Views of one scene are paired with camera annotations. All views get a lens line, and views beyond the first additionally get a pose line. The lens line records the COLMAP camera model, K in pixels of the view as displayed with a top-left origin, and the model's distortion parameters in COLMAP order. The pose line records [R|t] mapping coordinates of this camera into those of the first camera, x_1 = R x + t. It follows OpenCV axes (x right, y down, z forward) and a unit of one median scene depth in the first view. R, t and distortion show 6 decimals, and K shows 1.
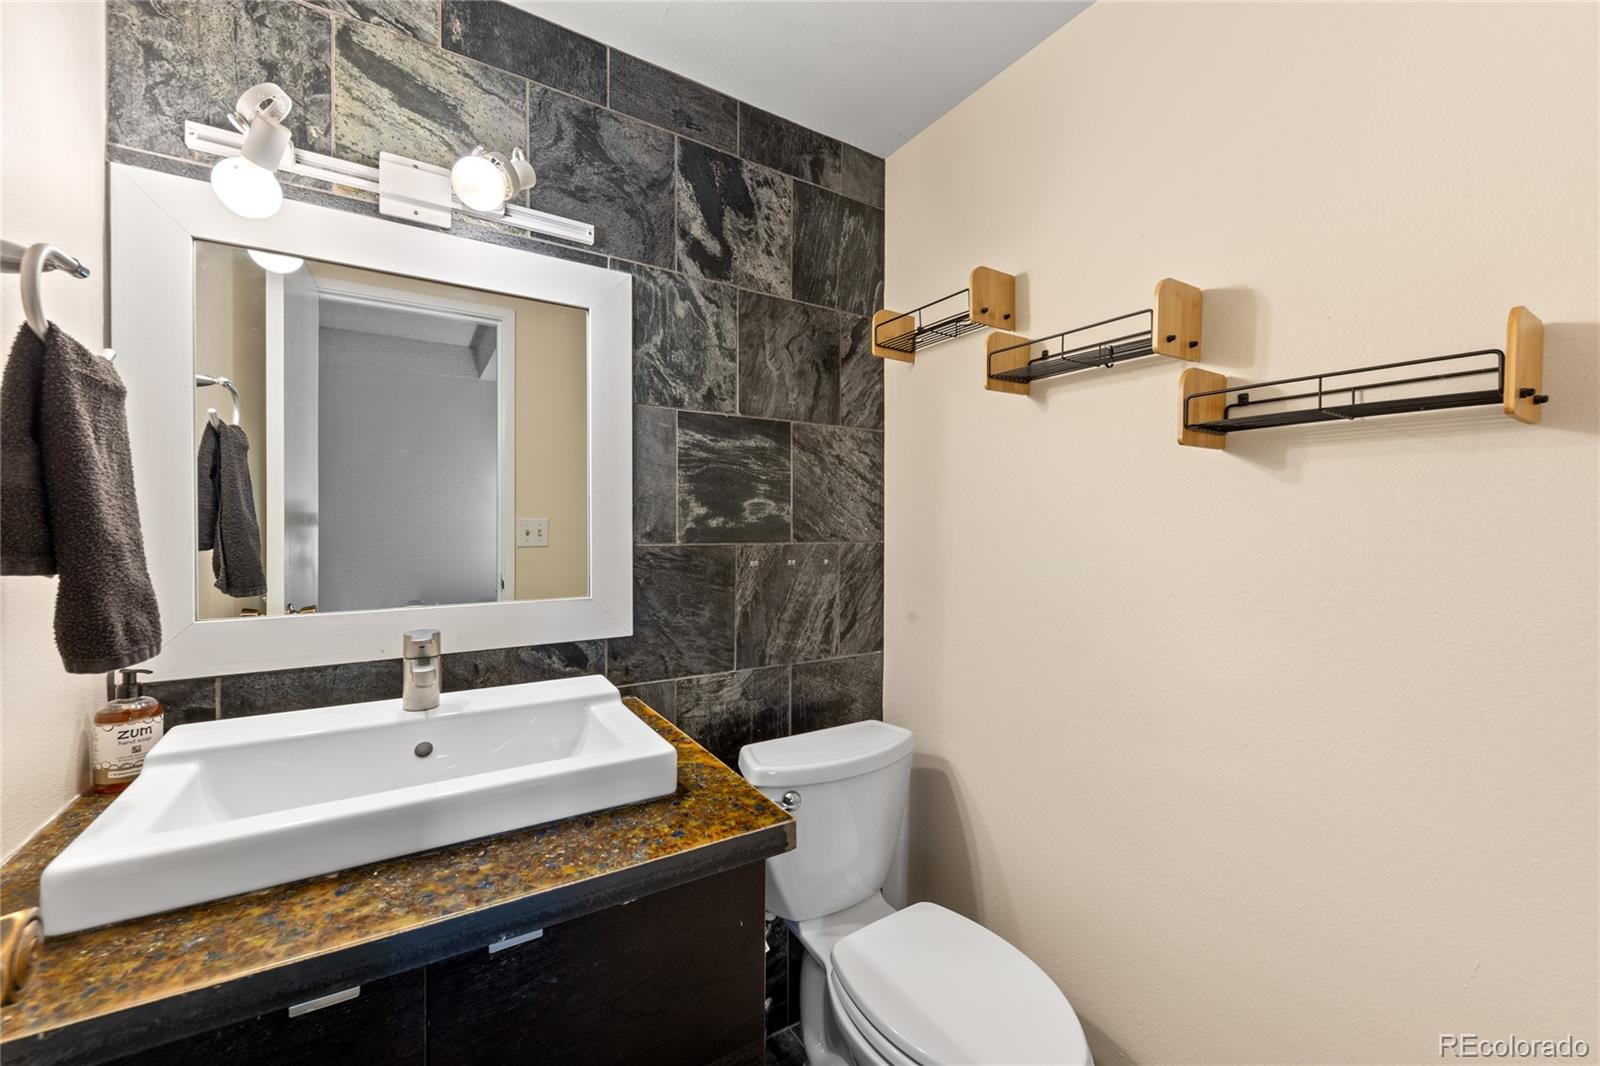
lens RADIAL K [[628.7, 0, 797.7], [0, 628.7, 530.7], [0, 0, 1]] dist [0.000948, -0.000302]
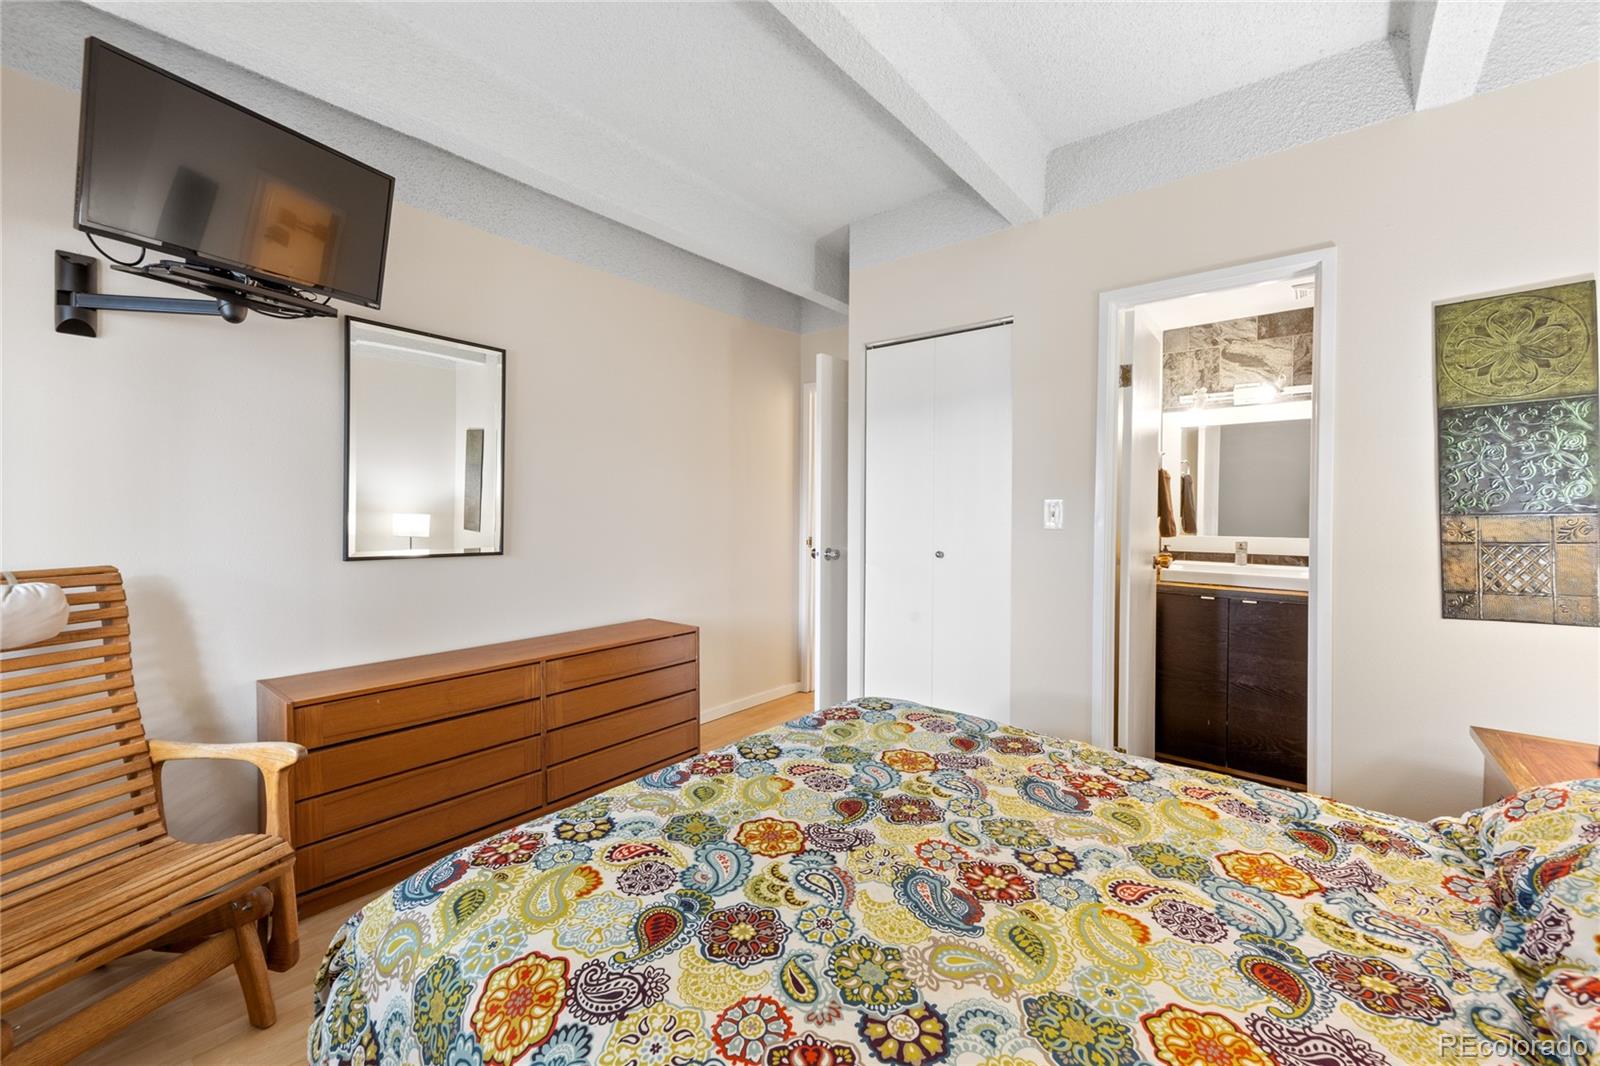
lens RADIAL K [[628.7, 0, 798.7], [0, 628.7, 524.3], [0, 0, 1]] dist [0.000948, -0.000302]
pose [[0.295196, 0.012426, -0.955356, 1.627595], [-0.019149, 0.999792, 0.007087, 0.086975], [0.955245, 0.016202, 0.295372, -1.899165]]
